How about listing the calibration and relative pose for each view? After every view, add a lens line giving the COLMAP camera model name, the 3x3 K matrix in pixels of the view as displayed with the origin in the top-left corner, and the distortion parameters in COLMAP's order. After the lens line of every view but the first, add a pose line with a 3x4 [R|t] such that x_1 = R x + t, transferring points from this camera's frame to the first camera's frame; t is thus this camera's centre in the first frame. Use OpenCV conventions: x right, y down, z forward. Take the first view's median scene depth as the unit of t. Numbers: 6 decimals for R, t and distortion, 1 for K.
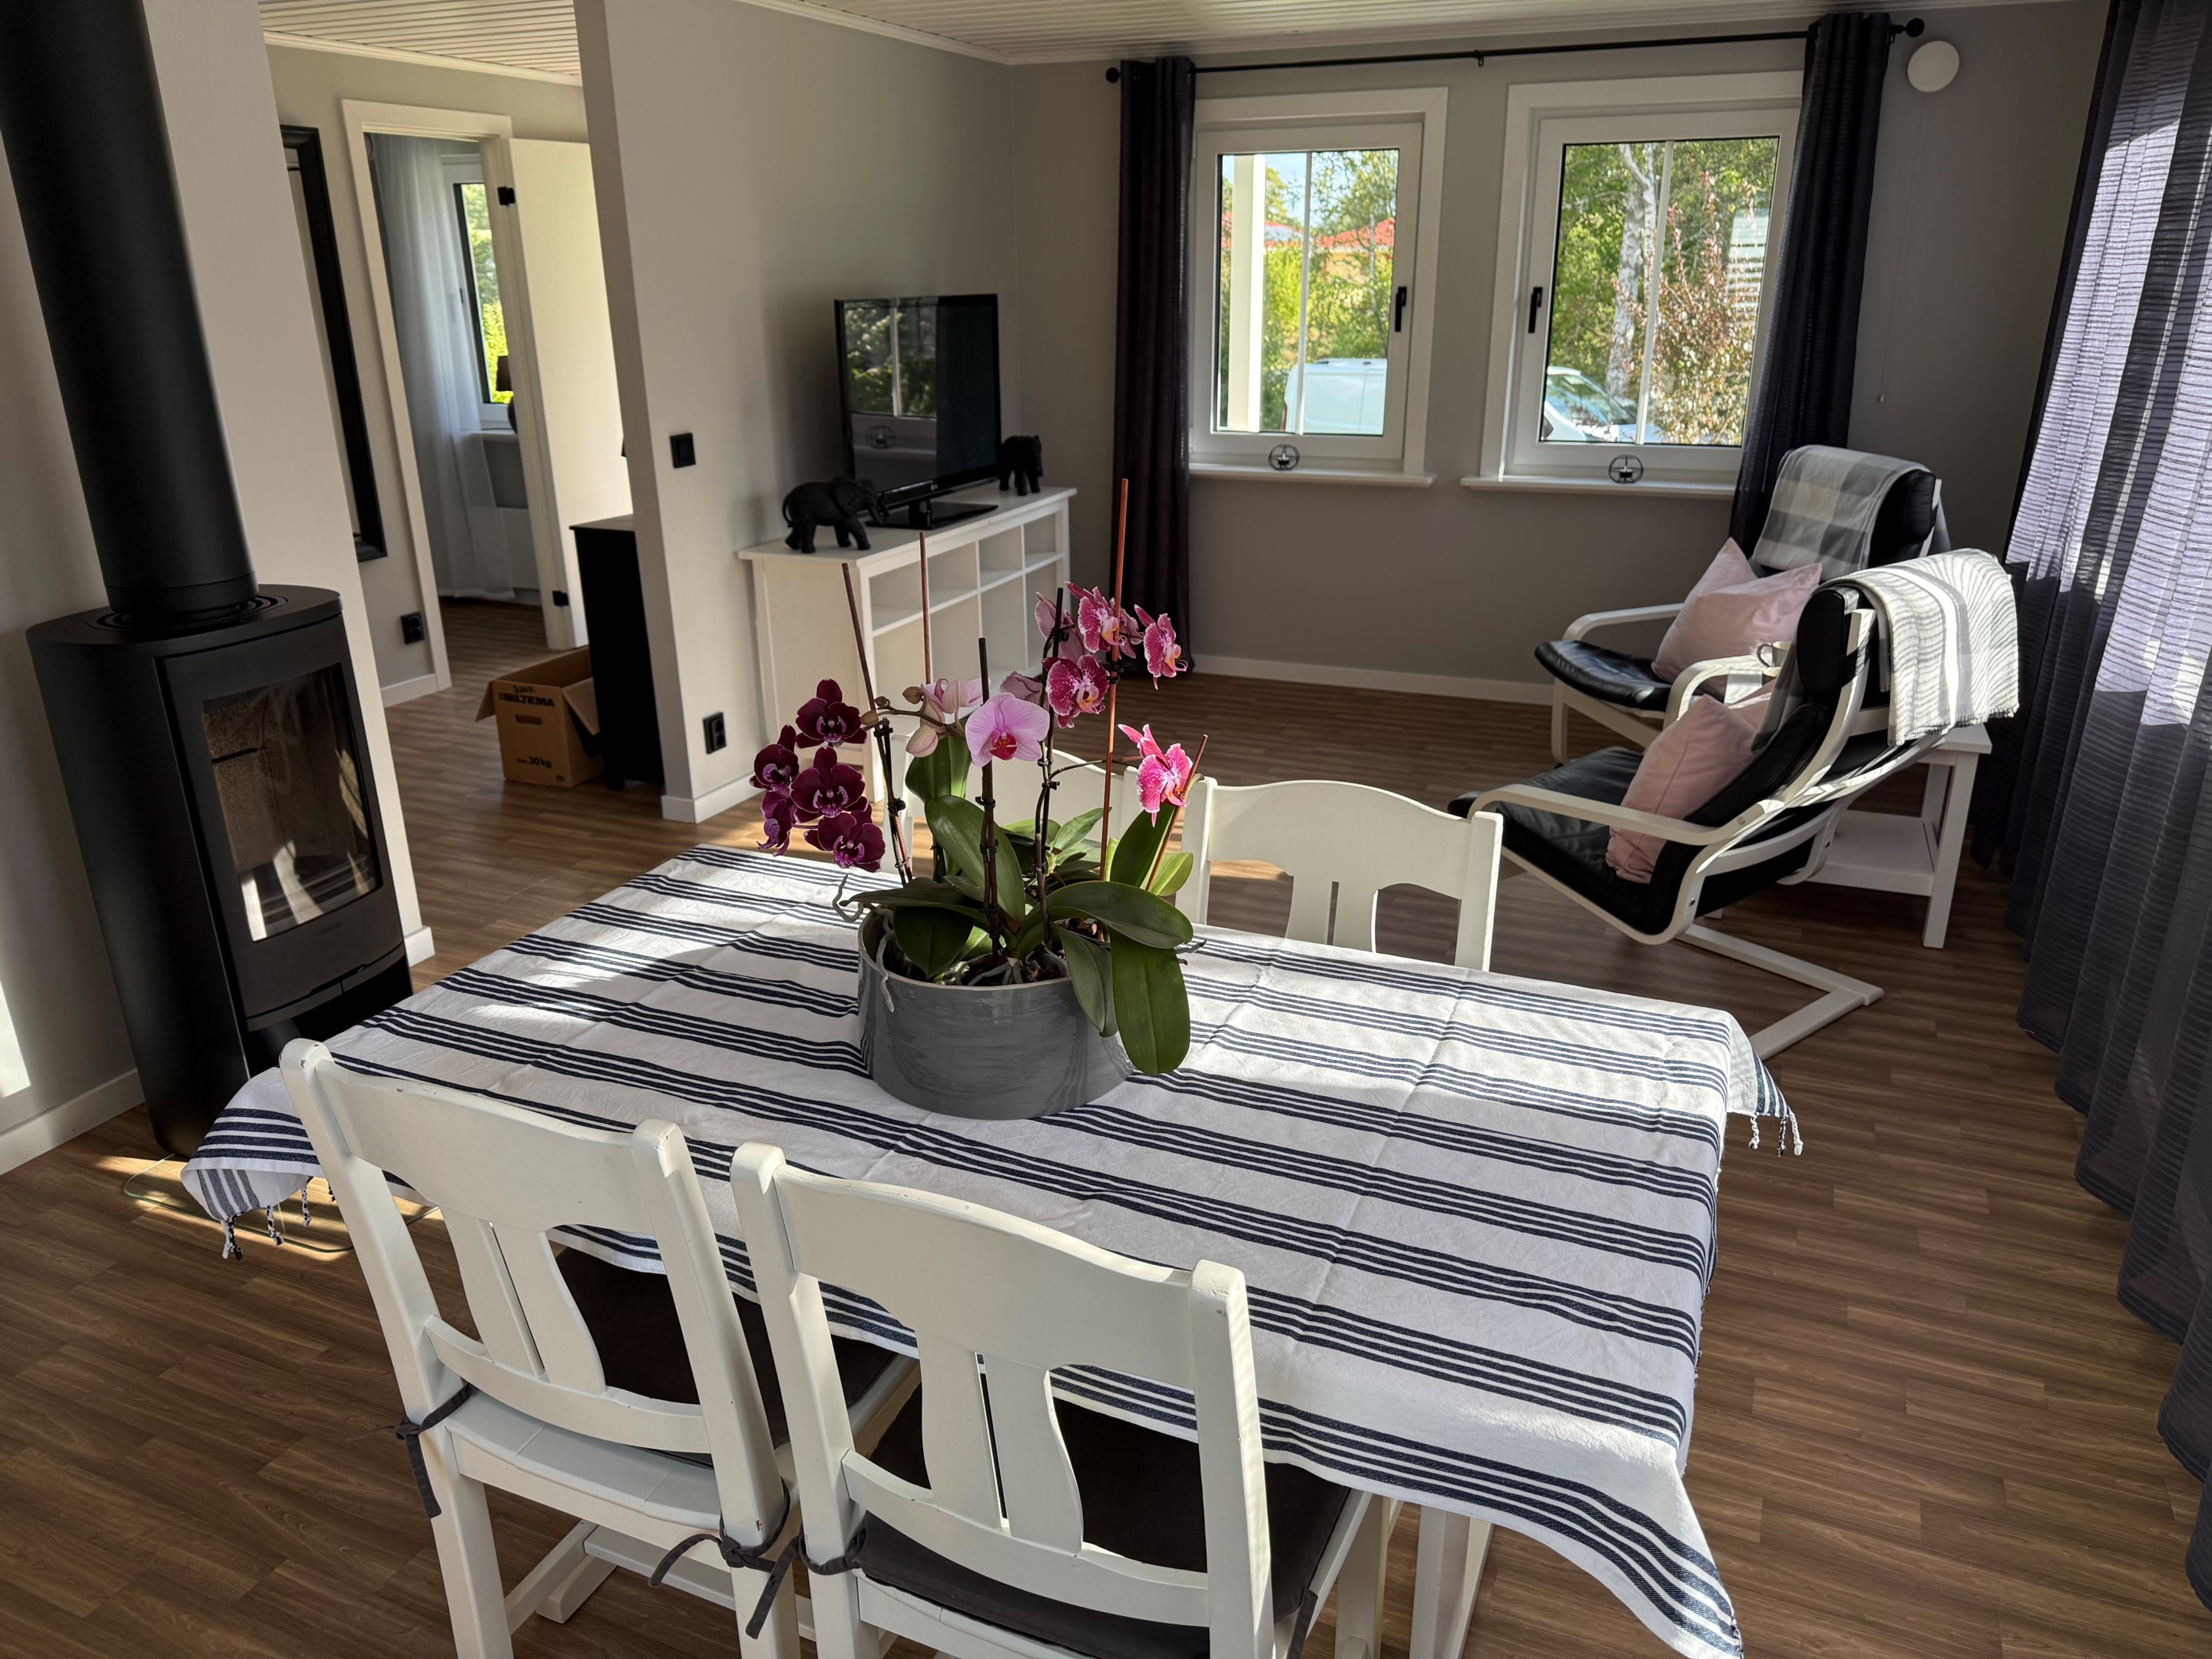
lens RADIAL K [[1530.8, 0, 1106.0], [0, 1530.8, 829.5], [0, 0, 1]] dist [0.071832, -0.123427]
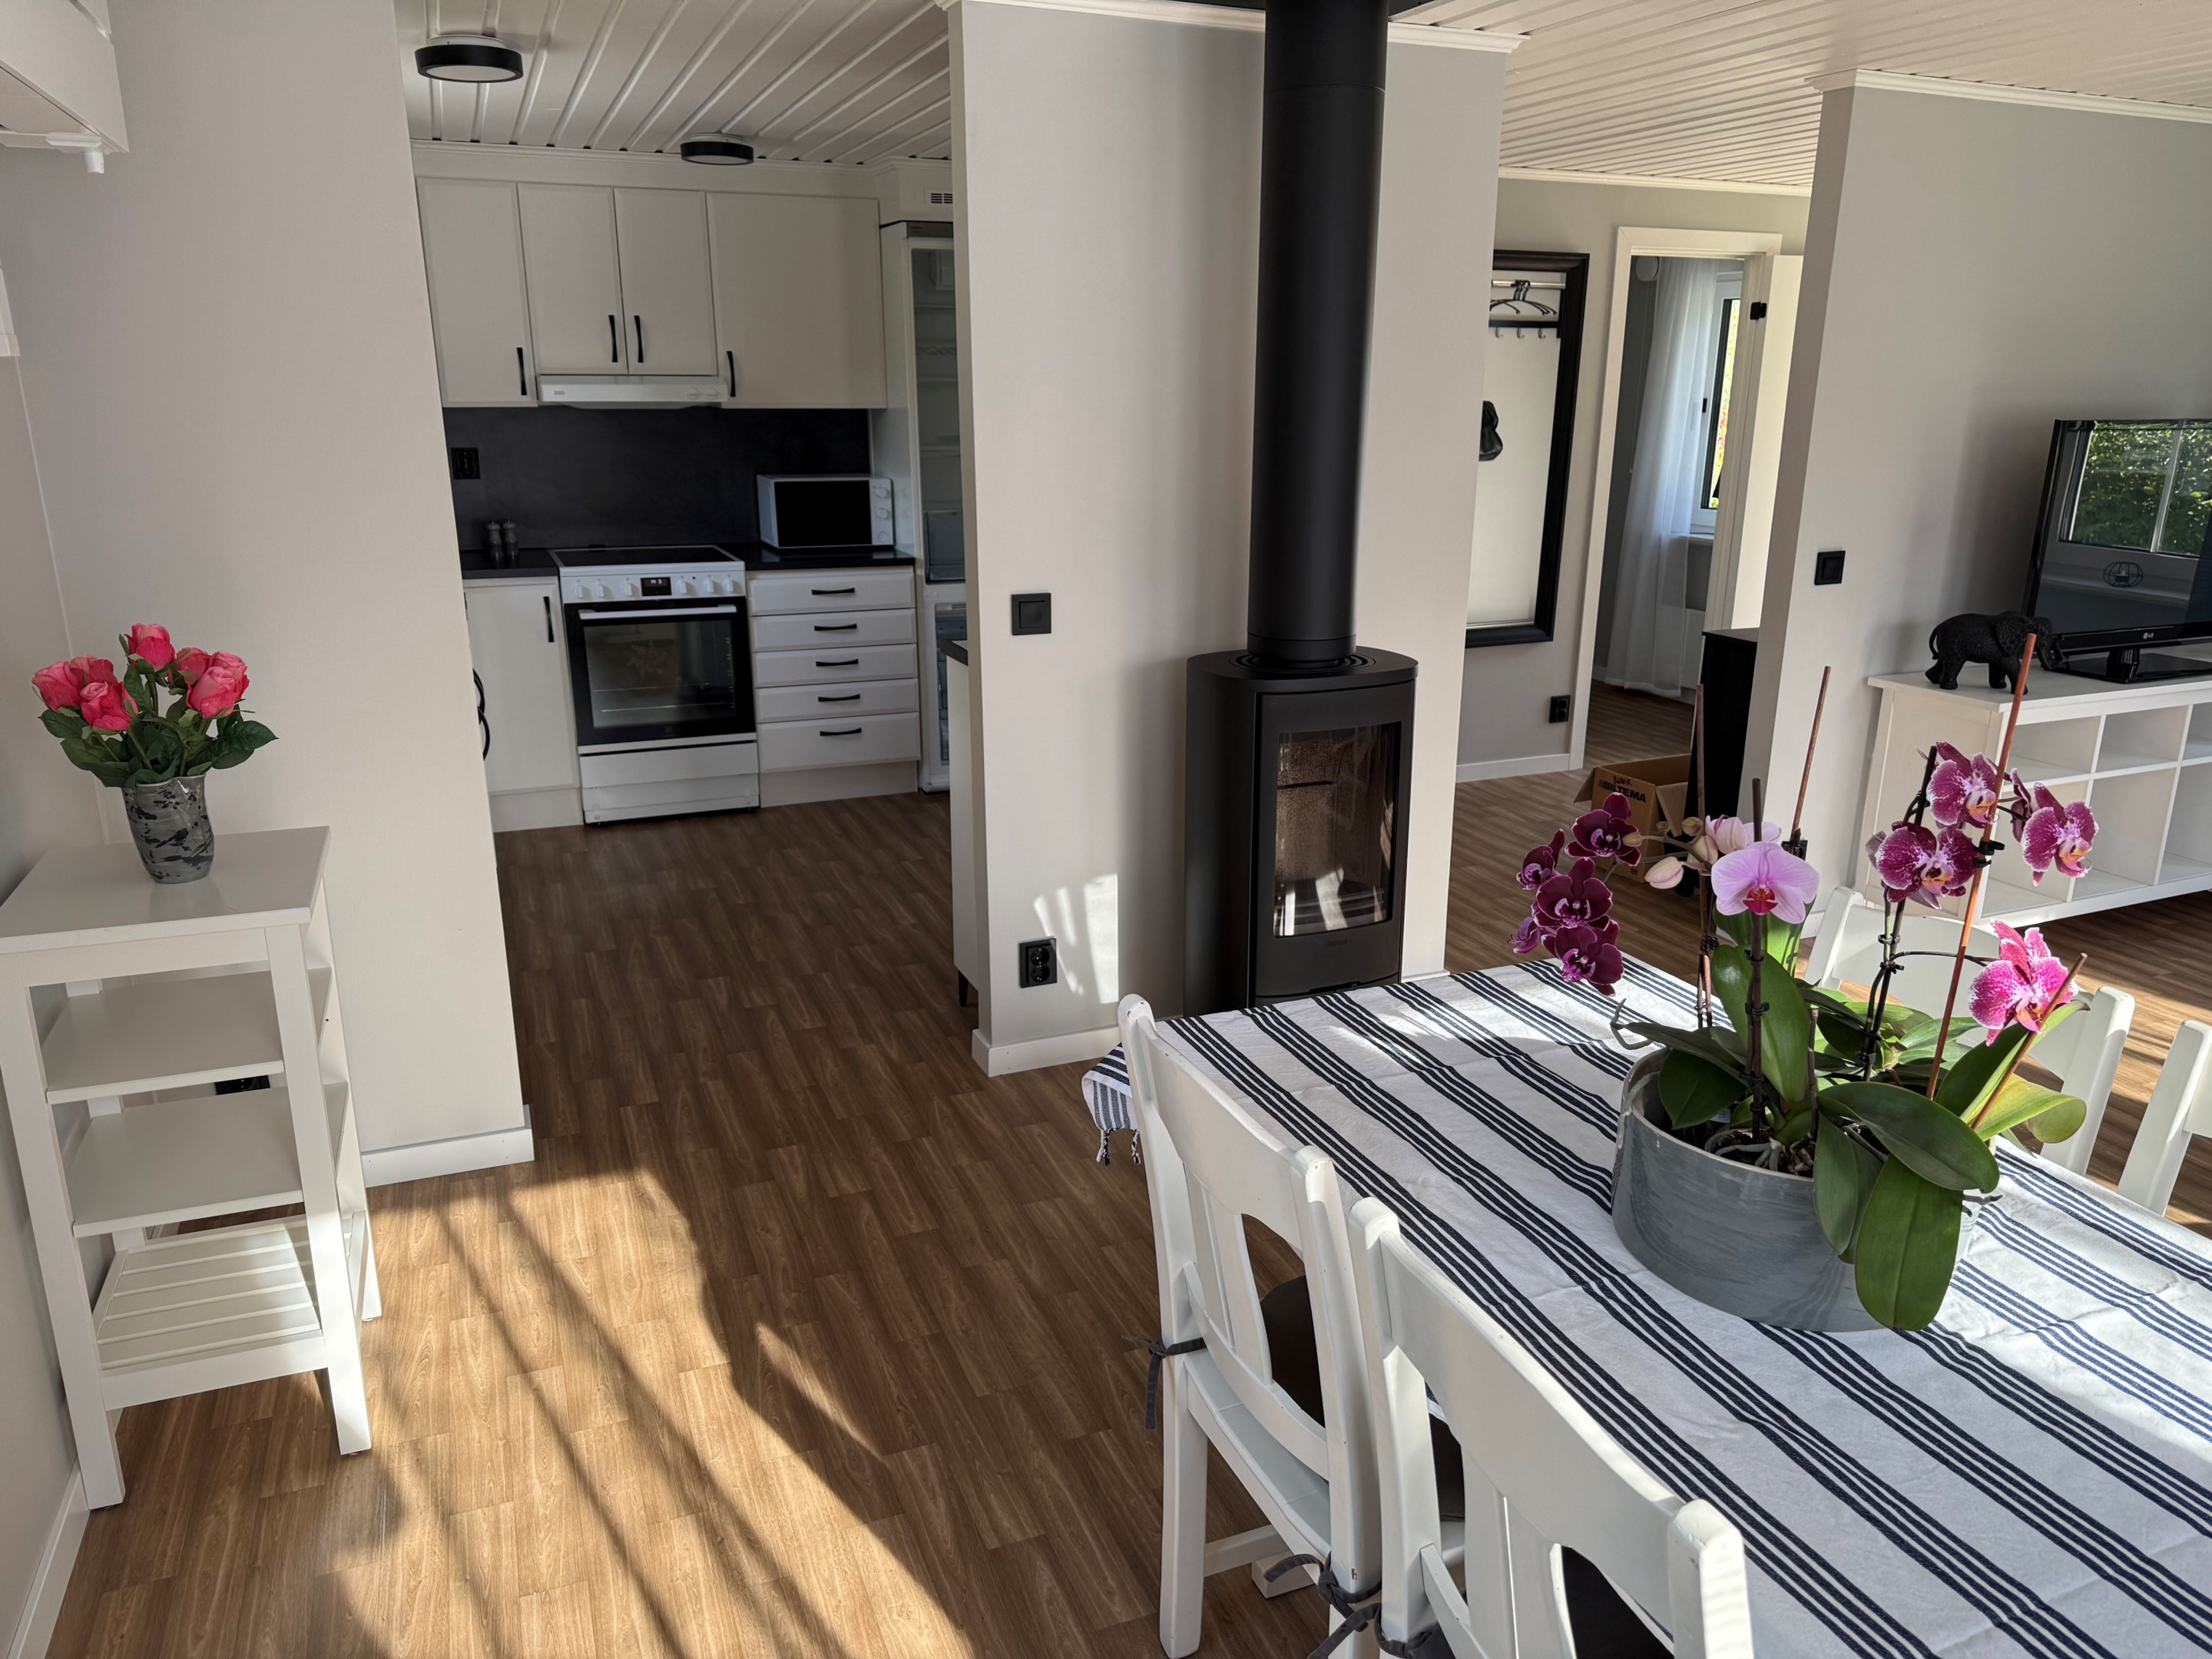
lens RADIAL K [[1530.8, 0, 1106.0], [0, 1530.8, 829.5], [0, 0, 1]] dist [0.071832, -0.123427]
pose [[0.705459, 0.203625, -0.678870, 0.201329], [-0.246443, 0.968546, 0.034418, -0.022165], [0.664525, 0.143022, 0.733451, 0.045454]]
